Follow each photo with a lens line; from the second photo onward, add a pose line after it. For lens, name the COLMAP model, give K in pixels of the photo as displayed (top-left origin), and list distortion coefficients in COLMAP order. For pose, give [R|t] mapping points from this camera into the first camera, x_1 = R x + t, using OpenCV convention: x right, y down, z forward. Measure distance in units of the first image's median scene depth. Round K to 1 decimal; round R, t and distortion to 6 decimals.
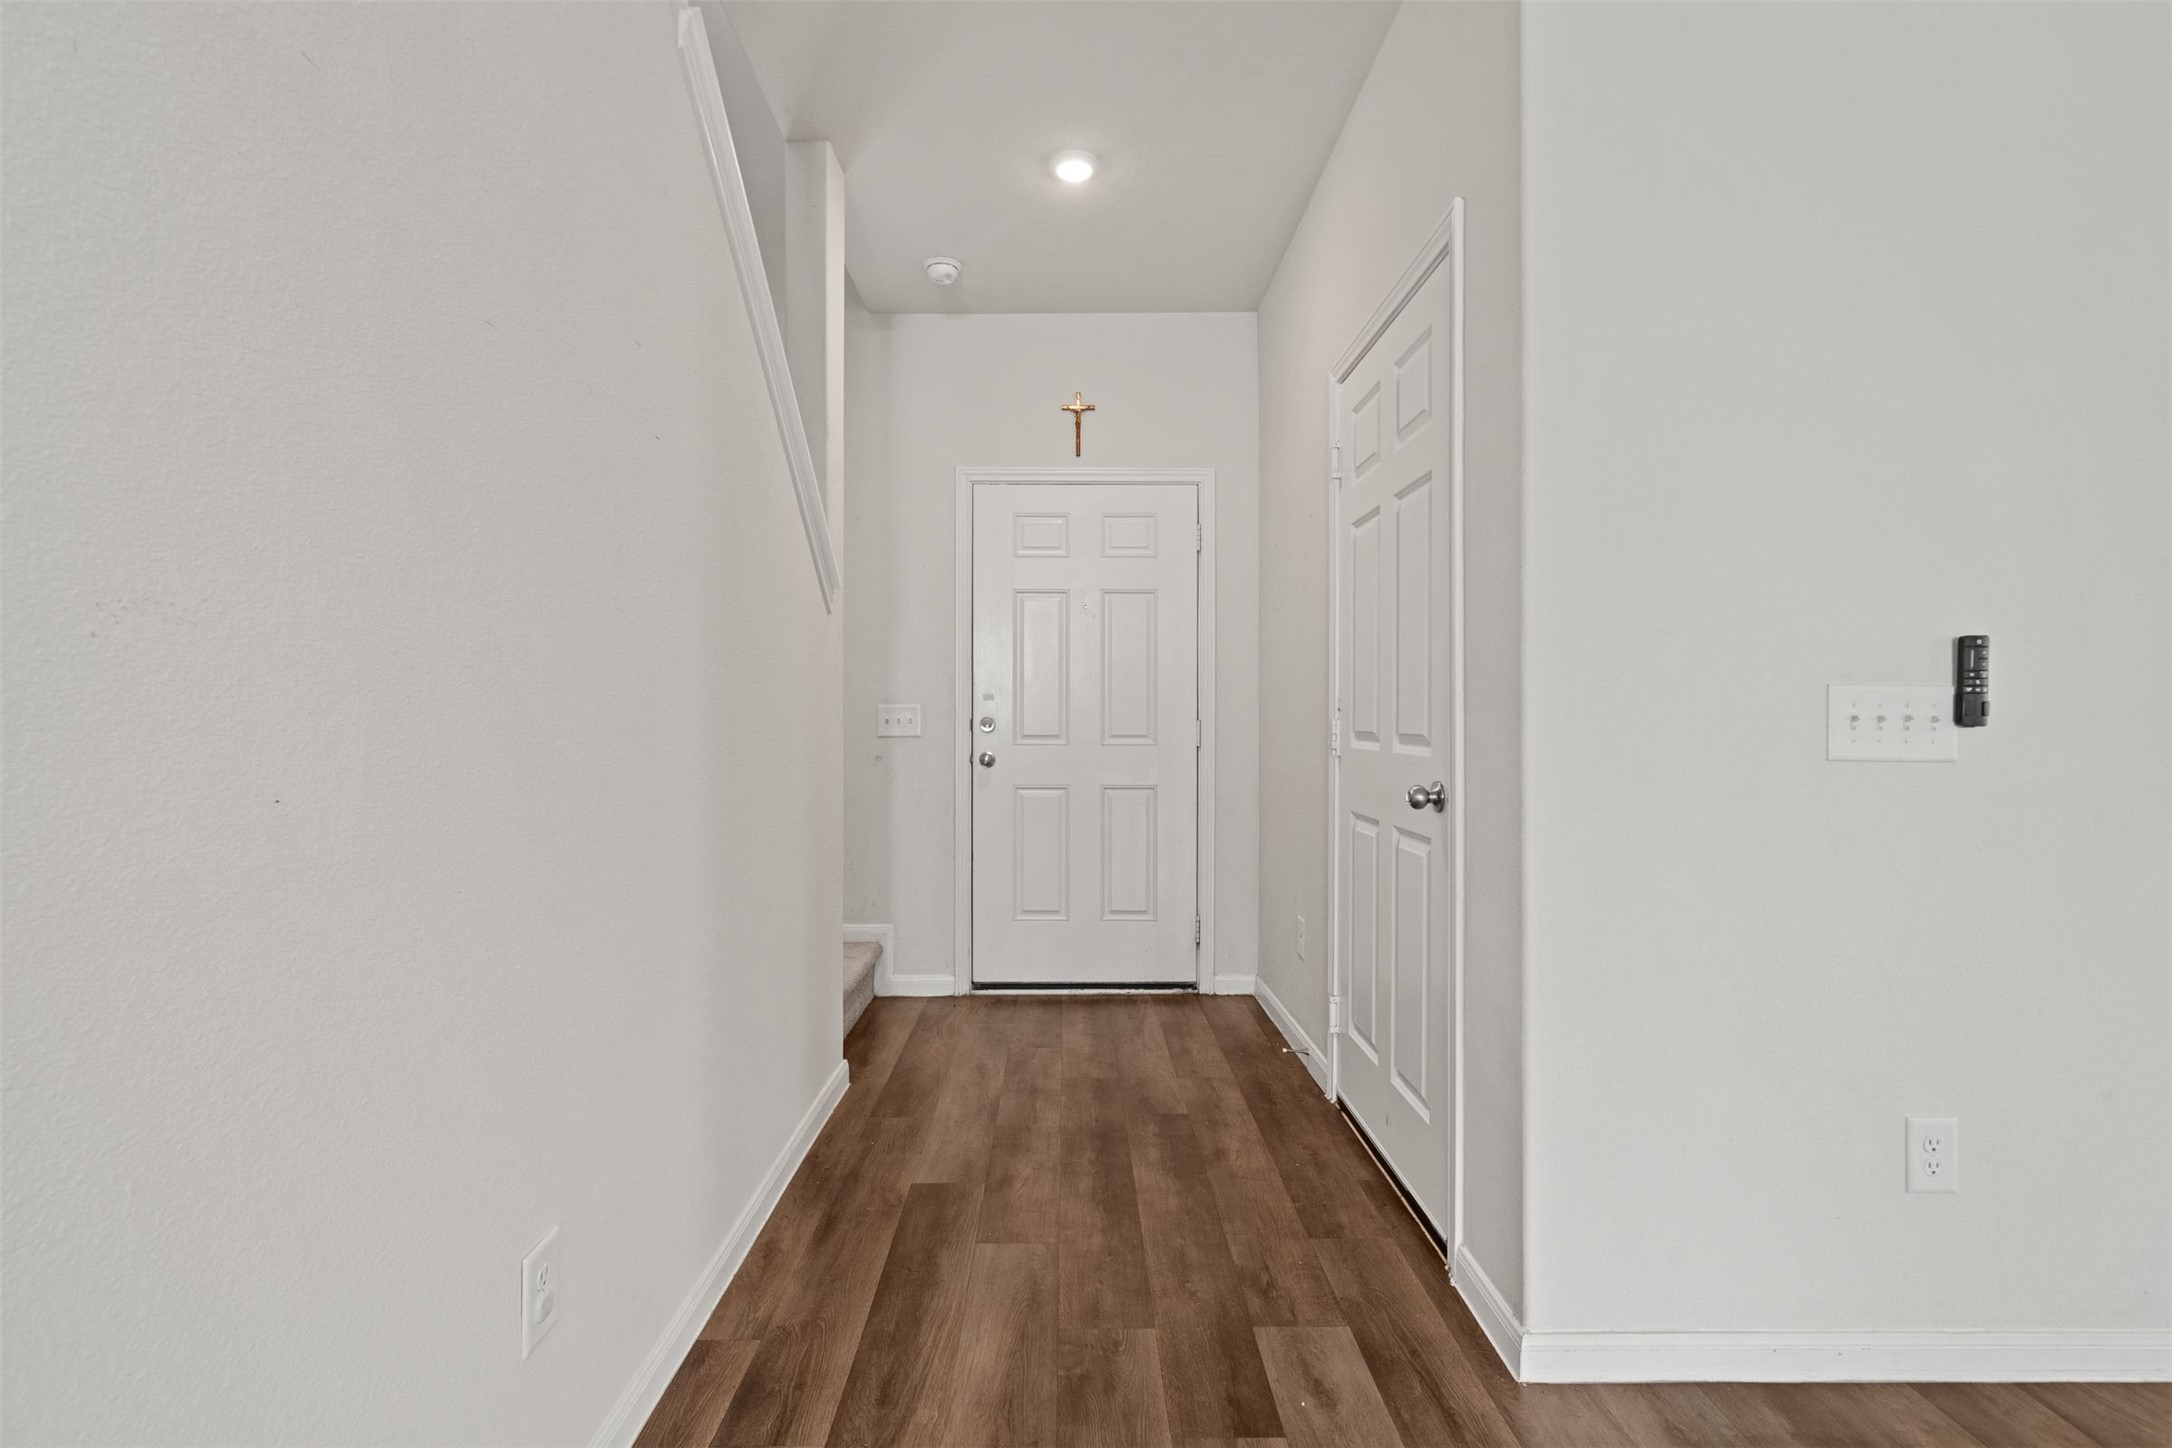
lens RADIAL K [[1054.3, 0, 1084.7], [0, 1054.3, 719.4], [0, 0, 1]] dist [-0.001110, -0.000010]
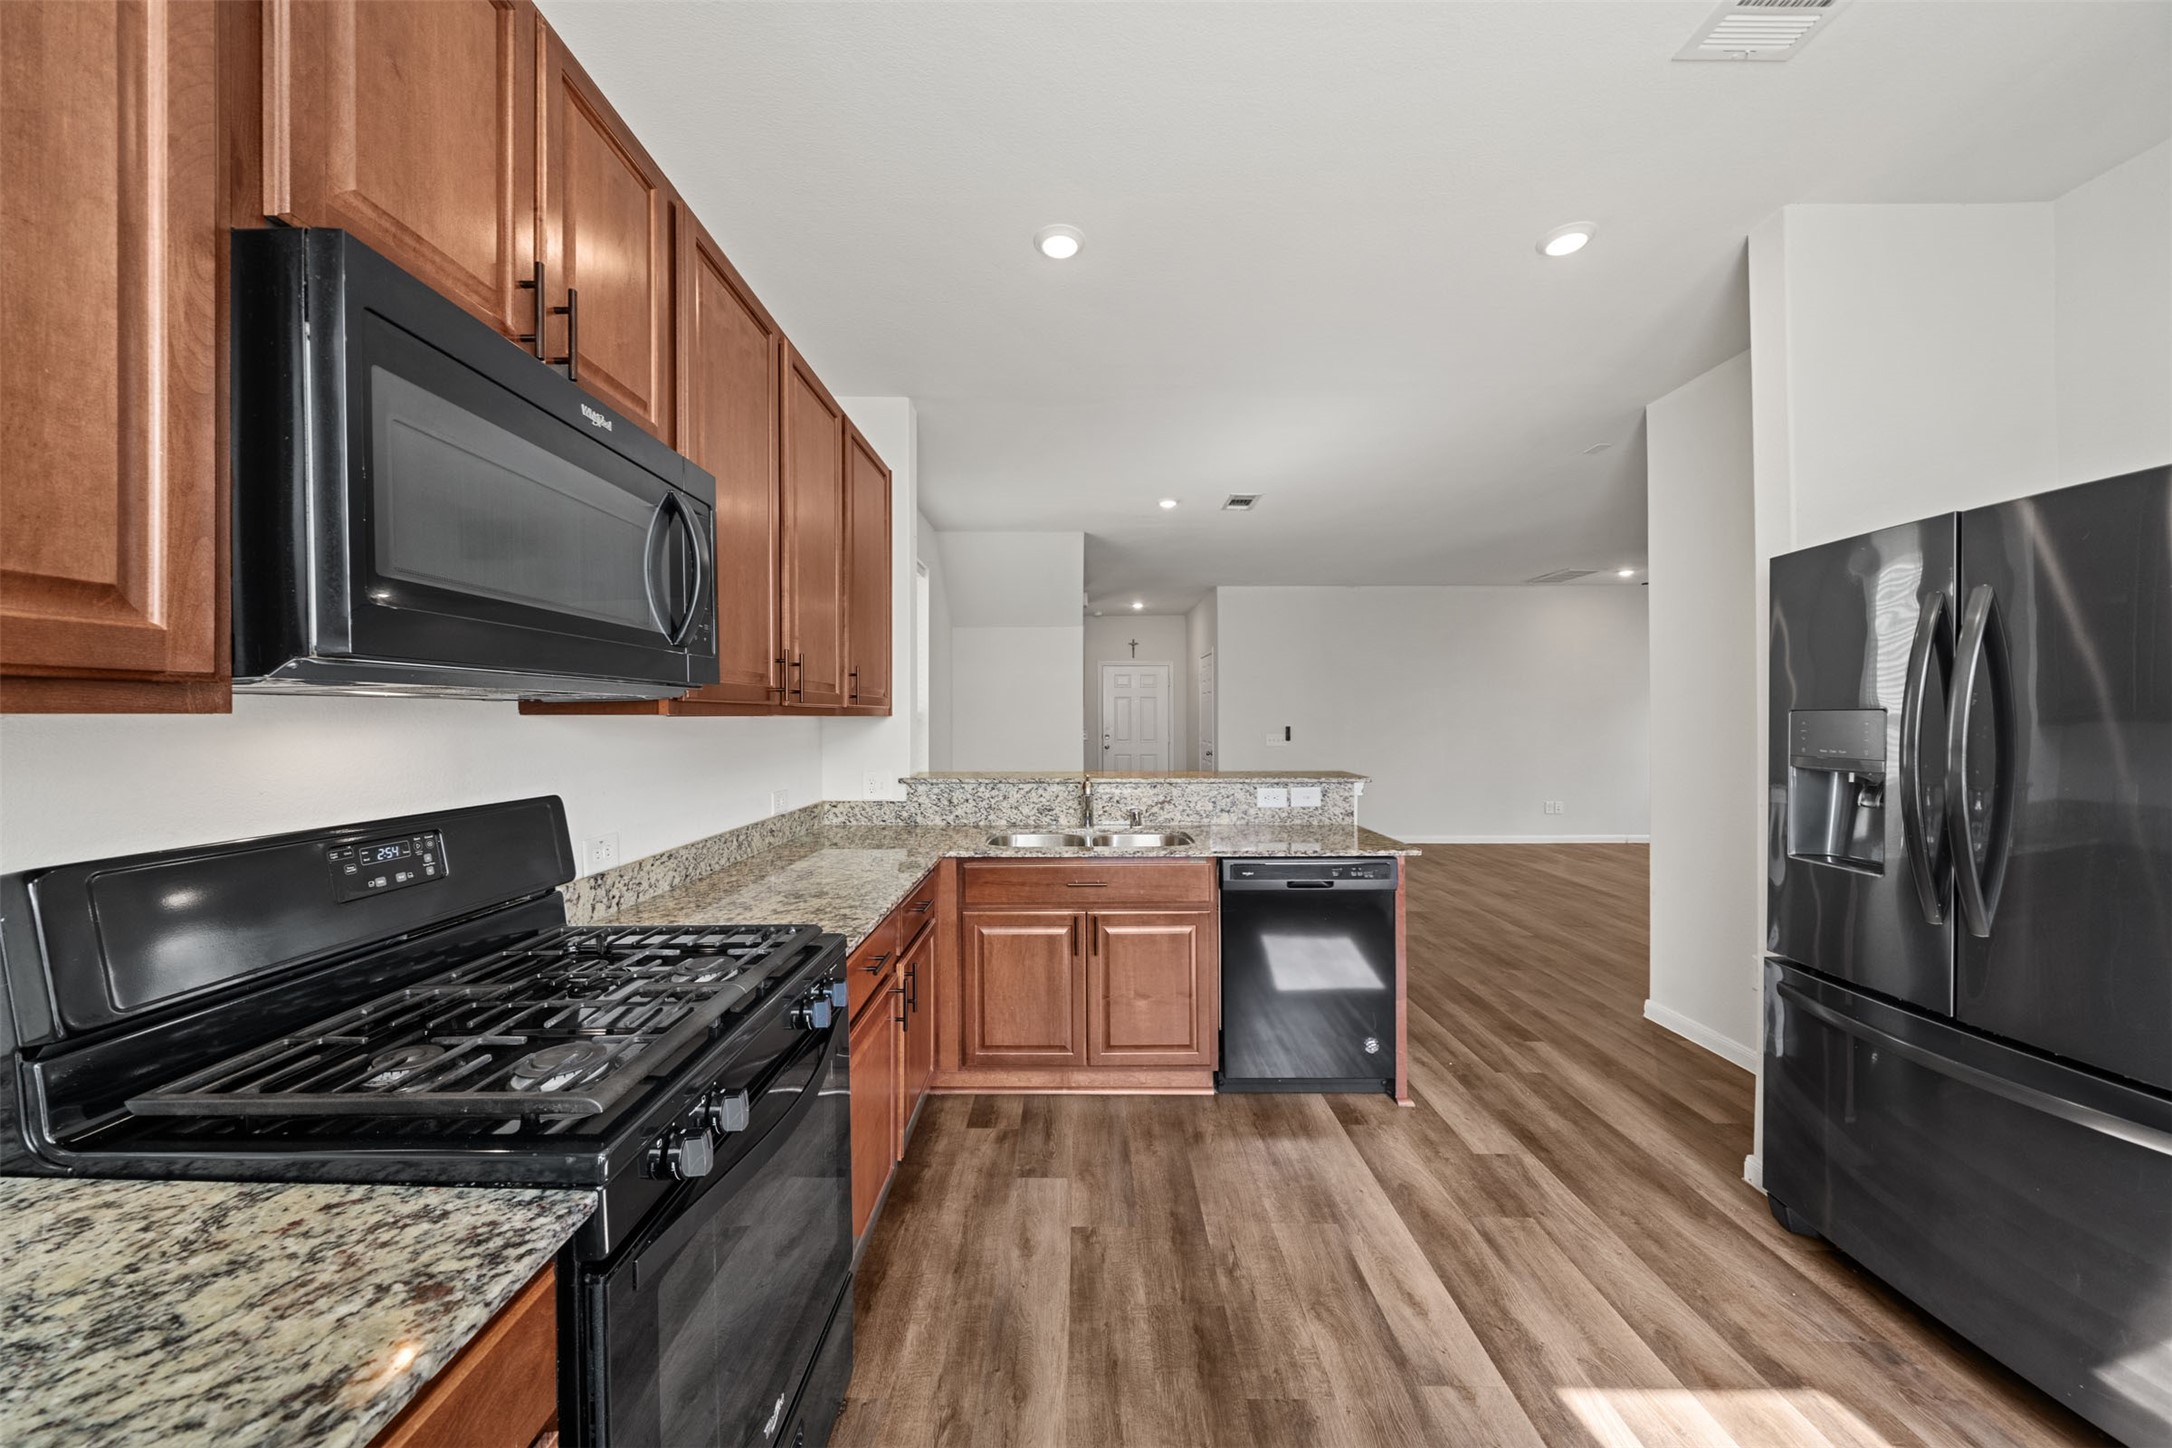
lens RADIAL K [[743.0, 0, 1073.4], [0, 743.0, 722.7], [0, 0, 1]] dist [-0.011175, 0.001006]
pose [[0.999637, -0.005097, -0.026465, -0.138282], [0.005208, 0.999978, 0.004102, -0.050791], [0.026443, -0.004238, 0.999641, -1.412005]]
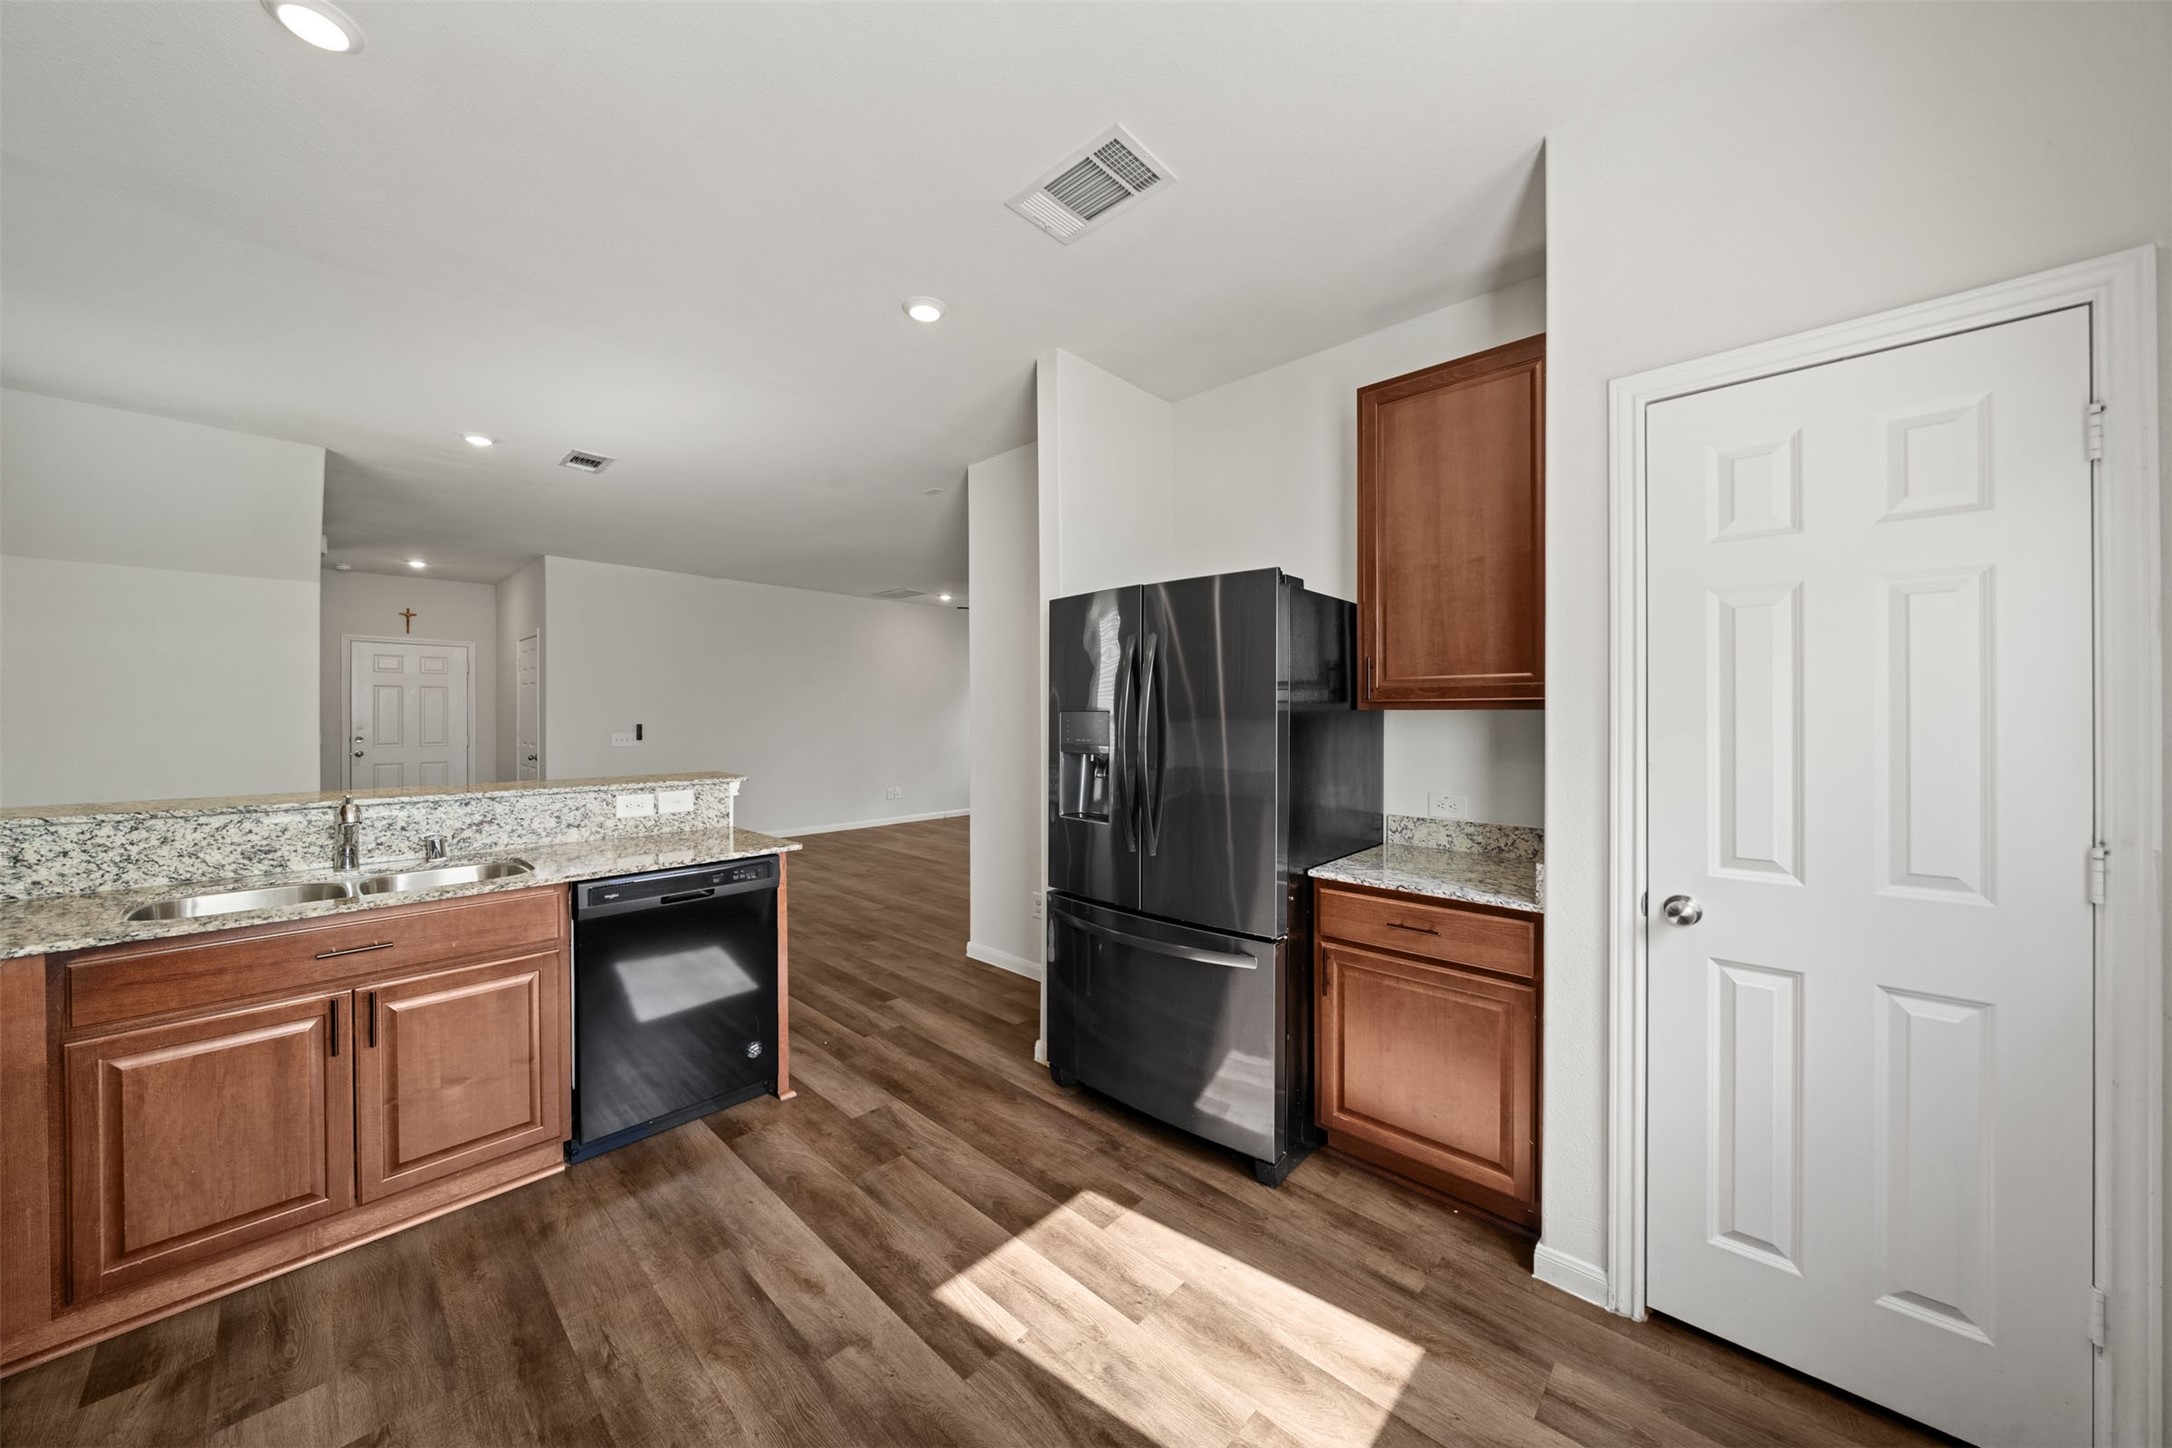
lens RADIAL K [[743.0, 0, 1076.1], [0, 743.0, 717.0], [0, 0, 1]] dist [-0.011175, 0.001006]
pose [[0.697422, -0.003709, 0.716651, -0.156971], [0.001551, 0.999992, 0.003666, -0.051680], [-0.716659, -0.001446, 0.697423, -1.400019]]
